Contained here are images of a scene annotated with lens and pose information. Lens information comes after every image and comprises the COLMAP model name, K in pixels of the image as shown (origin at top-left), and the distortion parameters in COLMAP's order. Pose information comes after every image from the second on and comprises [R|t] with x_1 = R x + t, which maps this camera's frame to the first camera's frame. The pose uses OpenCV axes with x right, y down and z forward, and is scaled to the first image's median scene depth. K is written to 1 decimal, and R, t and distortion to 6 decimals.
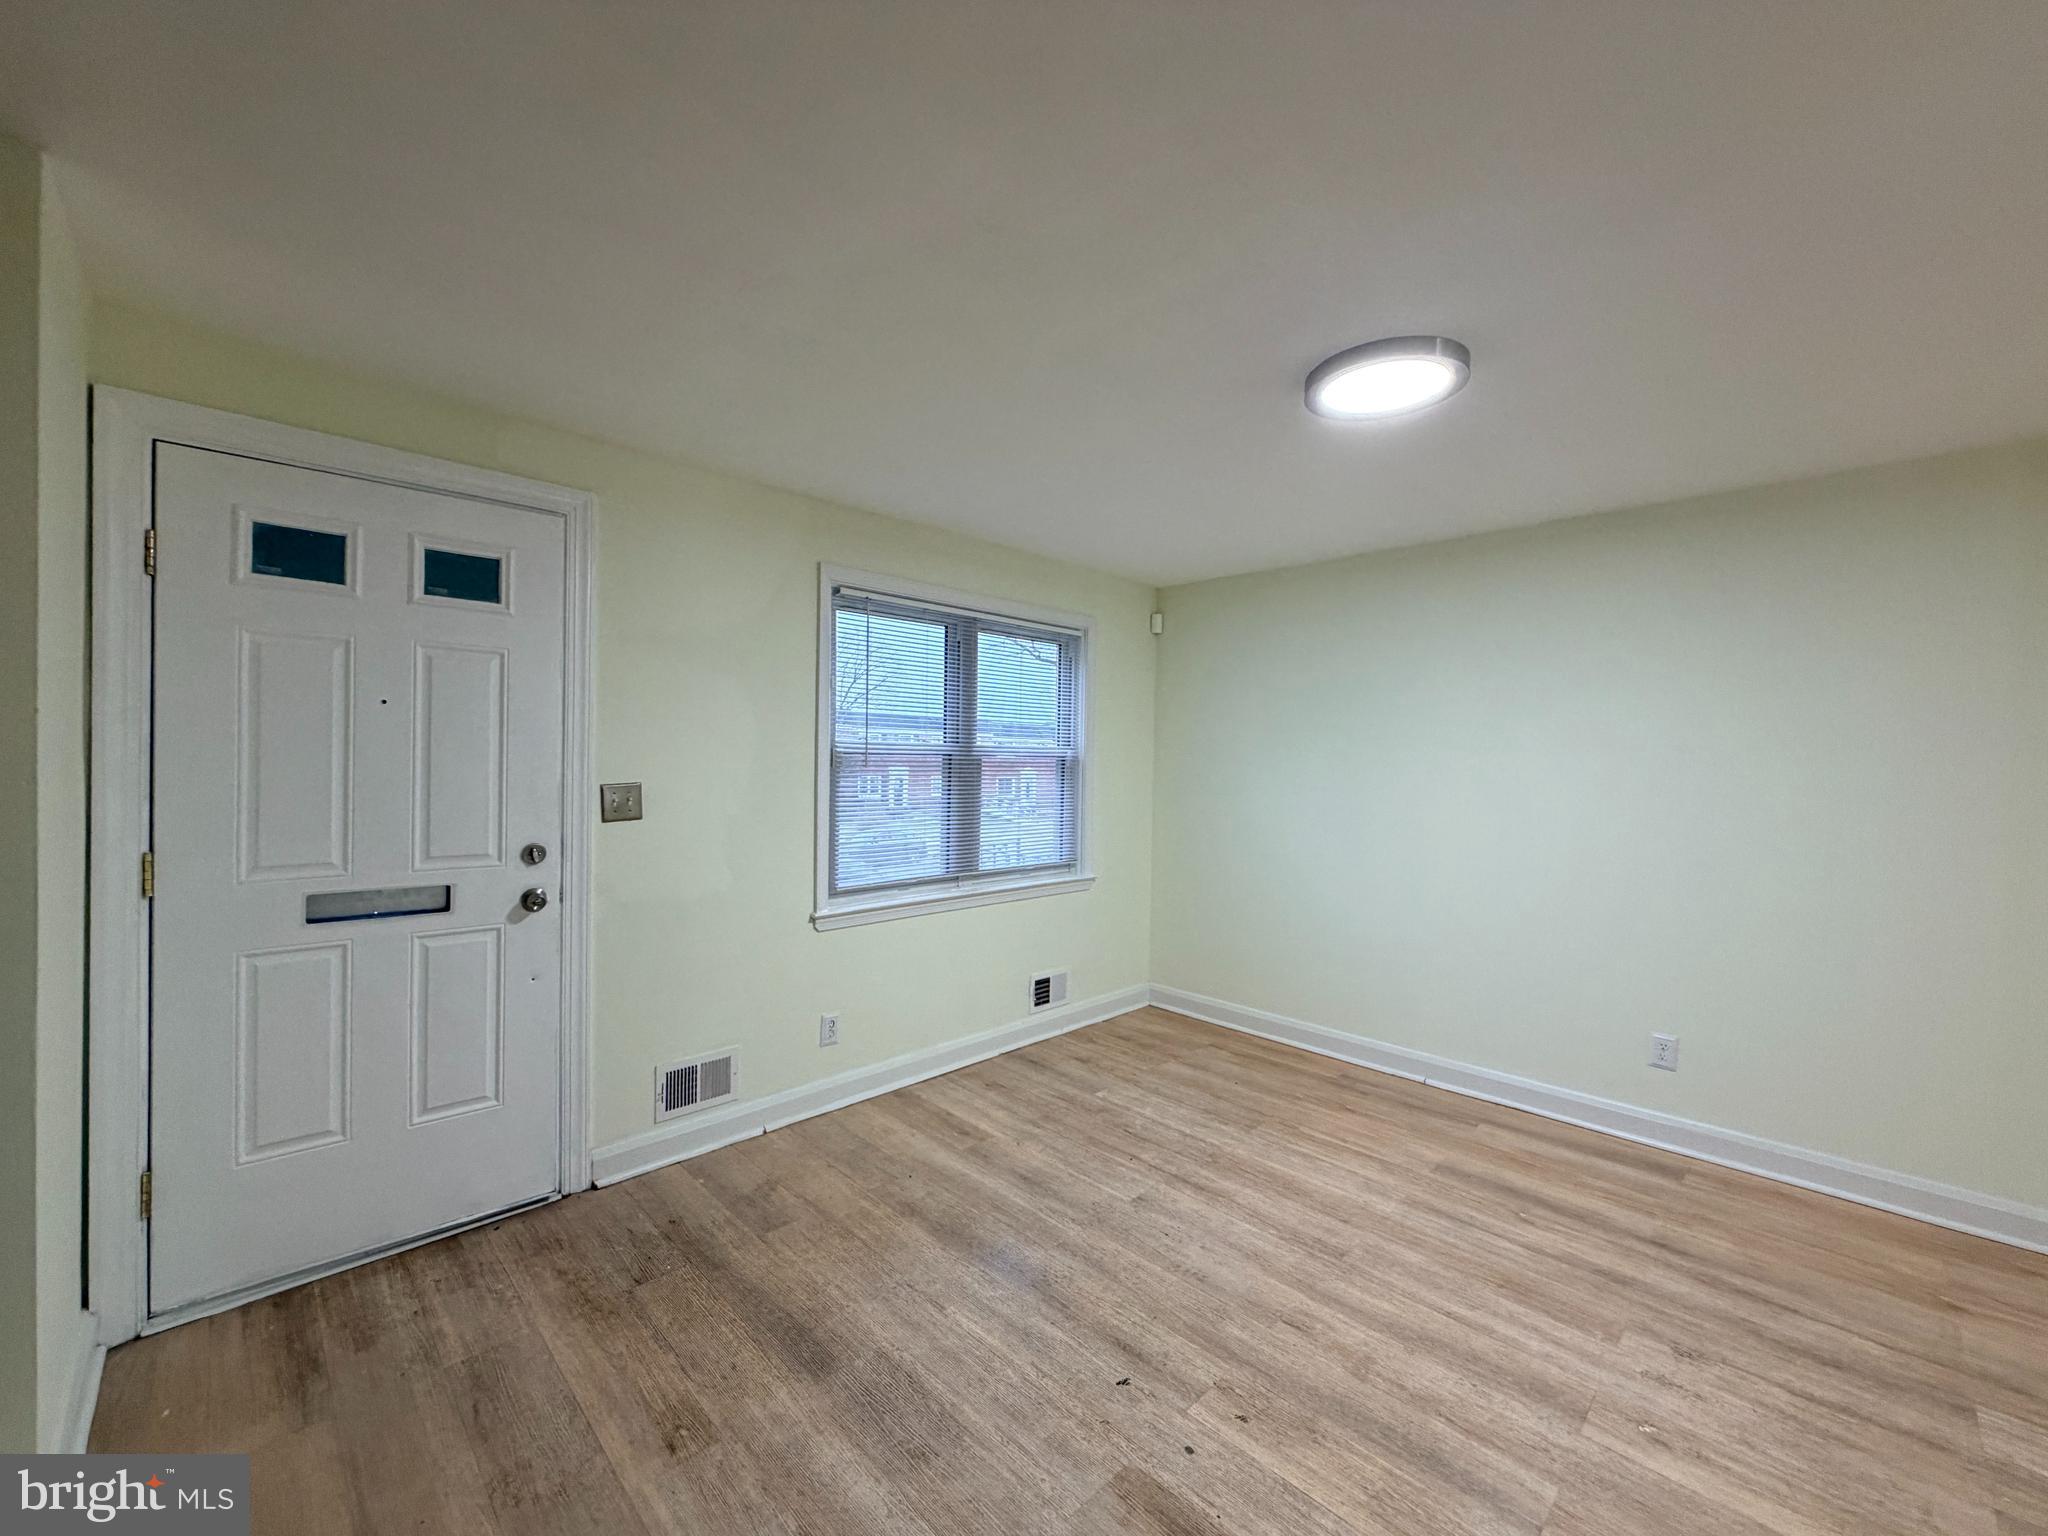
lens RADIAL K [[824.2, 0, 1024.0], [0, 824.2, 768.0], [0, 0, 1]] dist [-0.000625, -0.000115]
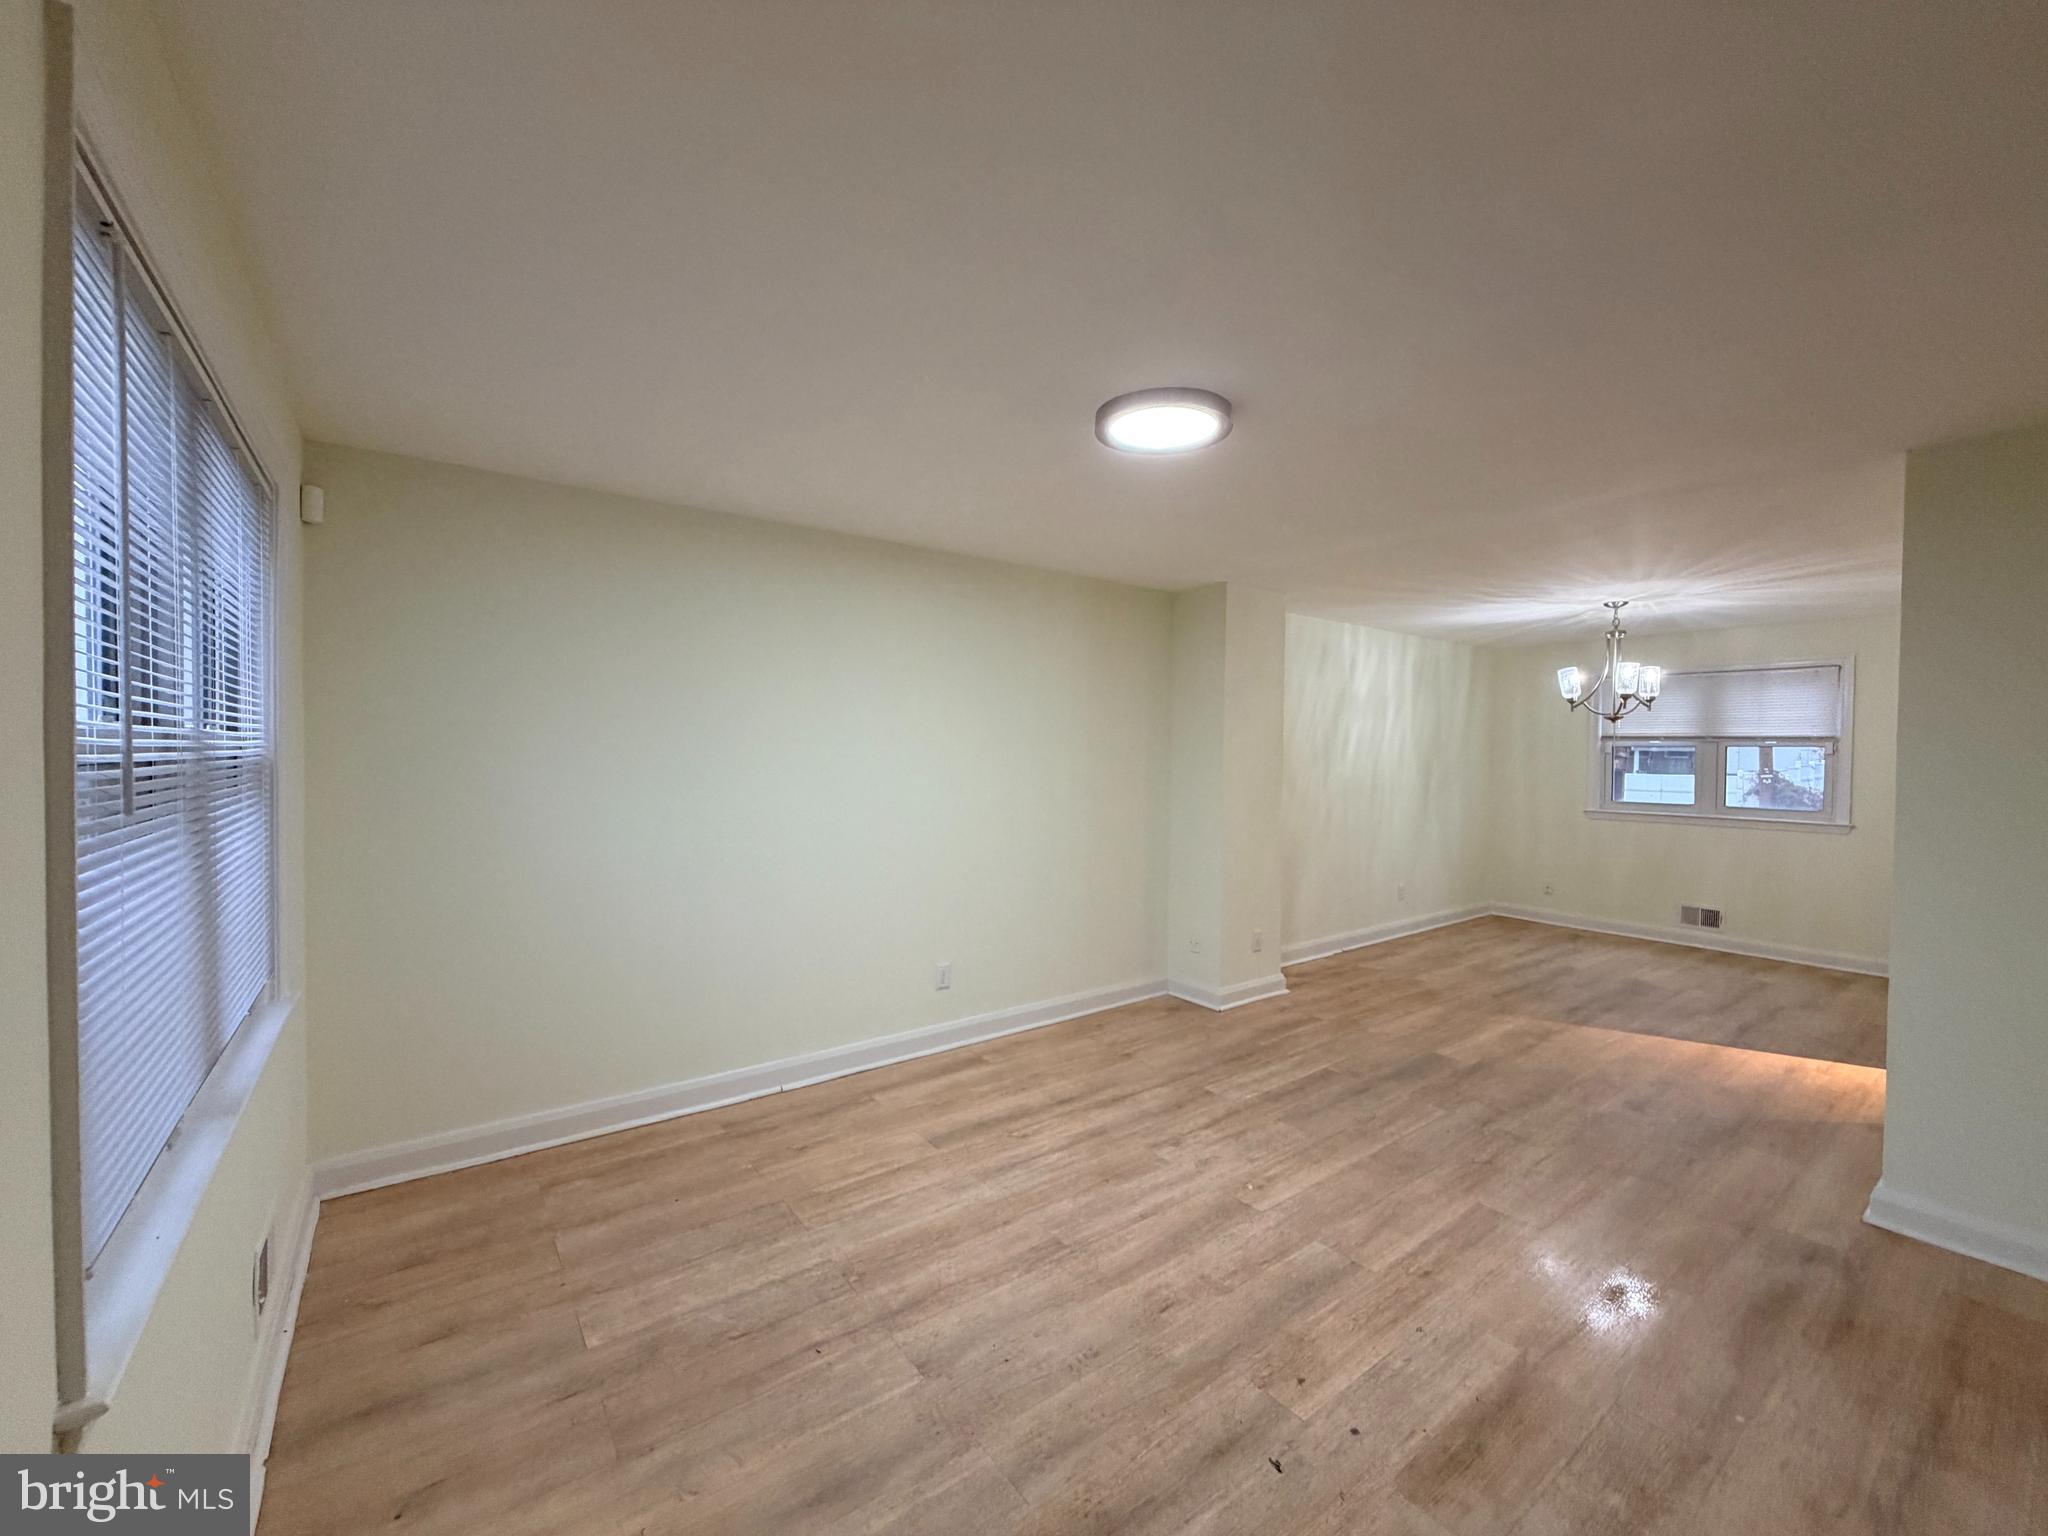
lens RADIAL K [[824.2, 0, 1024.0], [0, 824.2, 768.0], [0, 0, 1]] dist [-0.000625, -0.000115]
pose [[0.138872, -0.034303, 0.989716, -0.551477], [0.004803, 0.999411, 0.033965, -0.026037], [-0.990299, 0.000036, 0.138955, 0.822292]]
